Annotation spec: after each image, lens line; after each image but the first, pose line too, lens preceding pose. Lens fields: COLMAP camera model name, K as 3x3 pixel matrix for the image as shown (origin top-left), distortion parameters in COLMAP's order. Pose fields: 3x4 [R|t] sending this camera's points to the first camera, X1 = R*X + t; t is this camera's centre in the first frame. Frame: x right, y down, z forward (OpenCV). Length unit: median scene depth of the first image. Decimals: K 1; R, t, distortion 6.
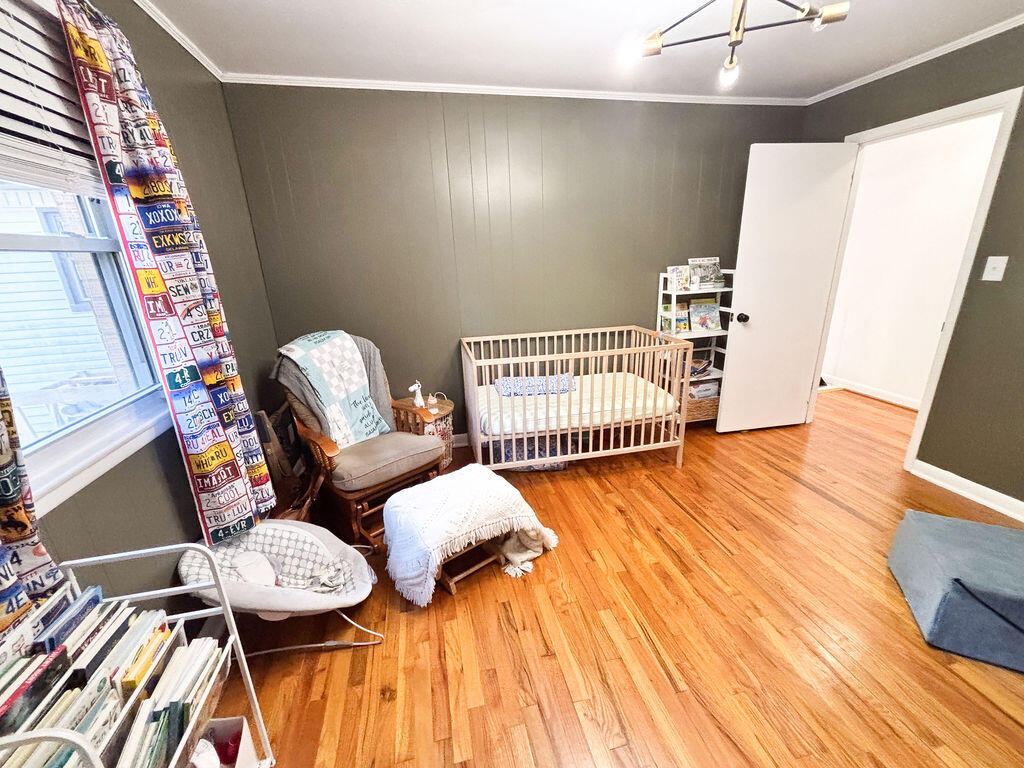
lens RADIAL K [[411.1, 0, 511.8], [0, 411.1, 385.5], [0, 0, 1]] dist [-0.007728, 0.003516]
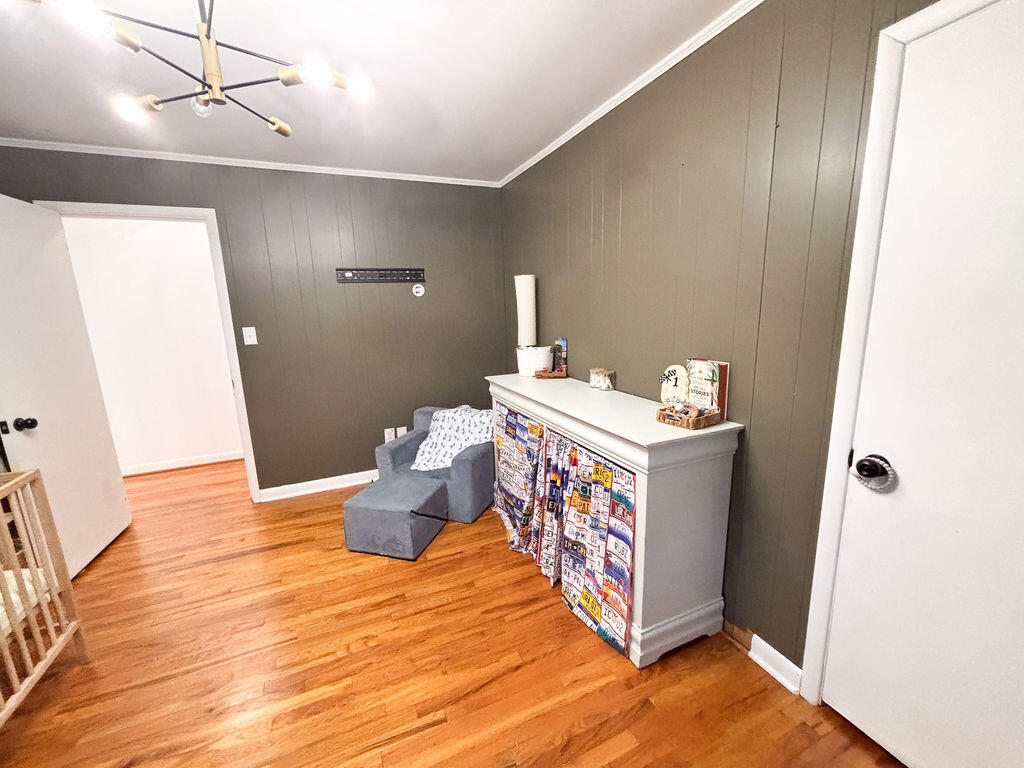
lens RADIAL K [[411.1, 0, 511.8], [0, 411.1, 385.5], [0, 0, 1]] dist [-0.007728, 0.003516]
pose [[-0.191959, -0.150694, 0.969764, -0.313719], [0.329848, 0.920751, 0.208369, -0.123766], [-0.924312, 0.359873, -0.127040, 0.407720]]
